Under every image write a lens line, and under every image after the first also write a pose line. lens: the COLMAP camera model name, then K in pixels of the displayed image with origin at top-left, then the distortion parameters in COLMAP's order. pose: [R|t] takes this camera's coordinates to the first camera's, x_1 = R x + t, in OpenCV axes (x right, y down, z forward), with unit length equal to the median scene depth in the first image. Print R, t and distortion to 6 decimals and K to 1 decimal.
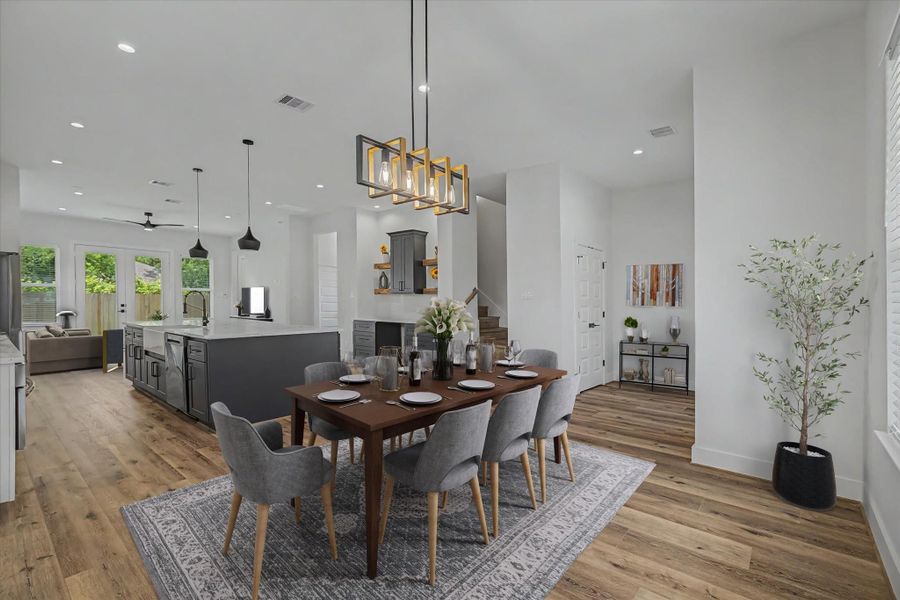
lens RADIAL K [[401.3, 0, 451.0], [0, 401.3, 311.3], [0, 0, 1]] dist [-0.003002, 0.000156]
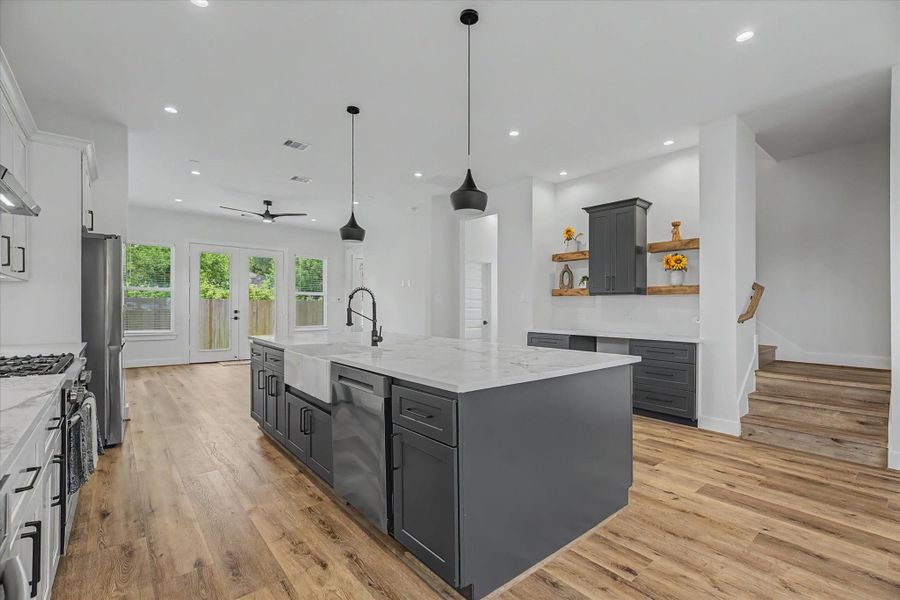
lens RADIAL K [[399.6, 0, 452.2], [0, 399.6, 305.6], [0, 0, 1]] dist [-0.003494, -0.000045]
pose [[0.985593, -0.002047, -0.169120, -0.342986], [-0.003081, 0.999544, -0.030050, -0.005435], [0.169104, 0.030139, 0.985137, 0.364966]]
